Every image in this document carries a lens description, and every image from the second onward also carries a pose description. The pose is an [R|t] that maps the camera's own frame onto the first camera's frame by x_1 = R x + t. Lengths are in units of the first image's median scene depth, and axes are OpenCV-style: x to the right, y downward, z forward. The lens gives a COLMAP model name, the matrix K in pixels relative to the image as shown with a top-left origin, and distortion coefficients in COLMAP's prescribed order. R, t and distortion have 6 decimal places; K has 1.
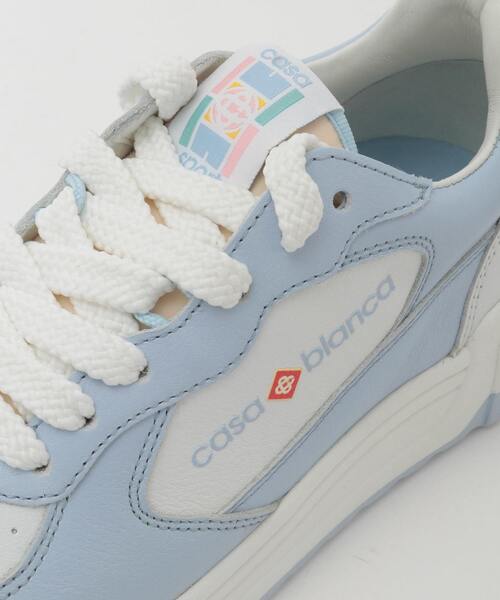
lens RADIAL K [[1439.3, 0, 250.0], [0, 1439.3, 300.0], [0, 0, 1]] dist [-0.044047, -0.126215]
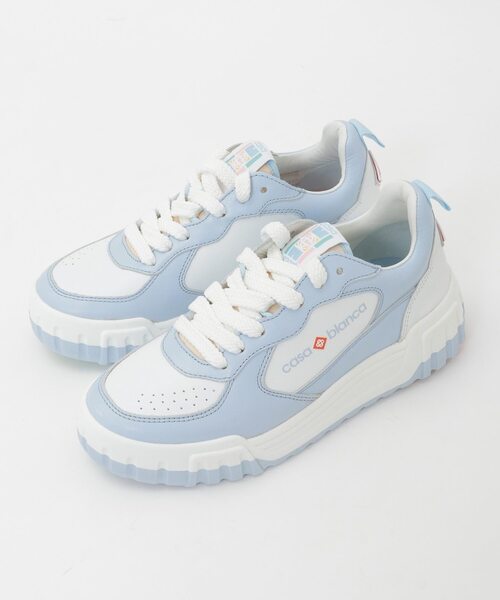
lens RADIAL K [[863.6, 0, 250.0], [0, 863.6, 300.0], [0, 0, 1]] dist [-0.031933, -0.018611]
pose [[0.976306, -0.007886, -0.216250, 0.252951], [-0.023676, 0.989443, -0.142975, 0.220646], [0.215095, 0.144707, 0.965813, -0.576671]]
